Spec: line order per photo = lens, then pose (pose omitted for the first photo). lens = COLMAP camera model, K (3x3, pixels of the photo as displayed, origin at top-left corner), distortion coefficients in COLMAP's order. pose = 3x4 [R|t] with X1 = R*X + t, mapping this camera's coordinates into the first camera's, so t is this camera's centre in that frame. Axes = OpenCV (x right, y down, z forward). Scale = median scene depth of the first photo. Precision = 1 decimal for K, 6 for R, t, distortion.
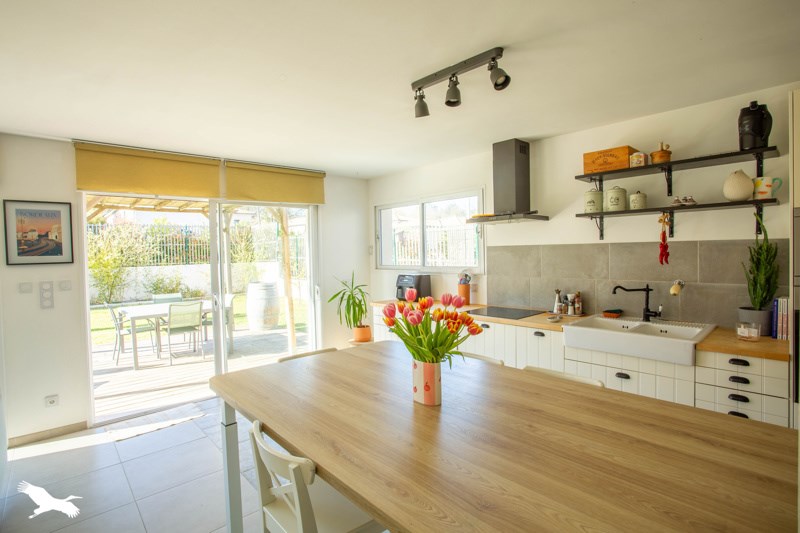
lens RADIAL K [[398.3, 0, 400.0], [0, 398.3, 266.5], [0, 0, 1]] dist [-0.027218, 0.000240]
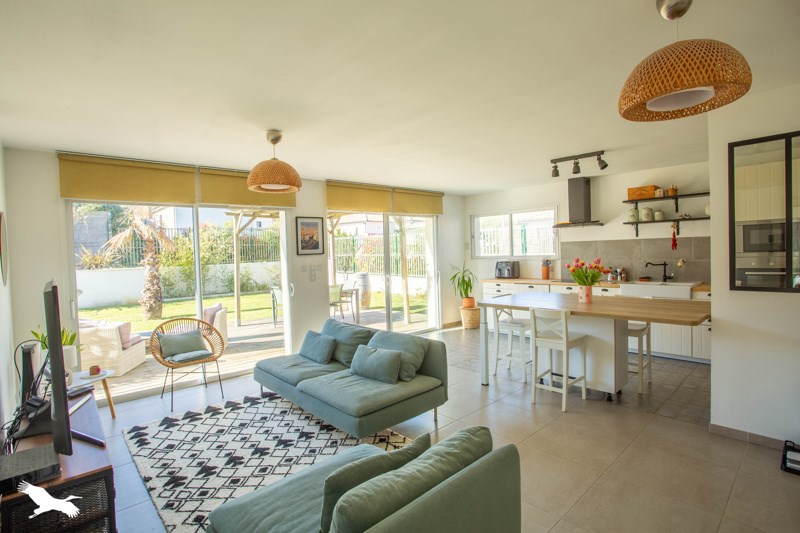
lens RADIAL K [[403.2, 0, 412.3], [0, 403.2, 265.9], [0, 0, 1]] dist [0.000250, 0.000056]
pose [[0.999260, -0.012149, 0.036495, -0.555890], [0.012159, 0.999926, -0.000053, 0.048164], [-0.036492, 0.000497, 0.999334, -0.749835]]
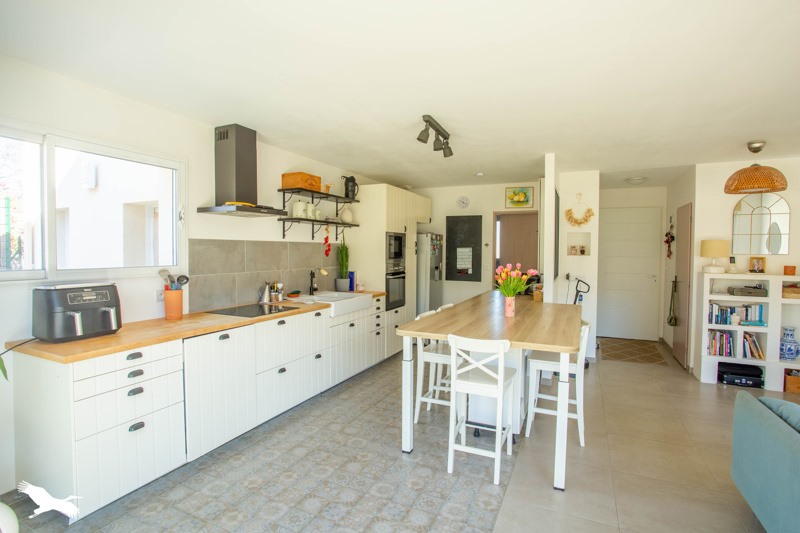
lens RADIAL K [[398.3, 0, 400.0], [0, 398.3, 266.5], [0, 0, 1]] dist [-0.027218, 0.000240]
pose [[-0.398399, -0.021680, 0.916956, -0.837291], [0.034091, 0.998680, 0.038424, -0.015651], [-0.916579, 0.046568, -0.397134, 1.208066]]
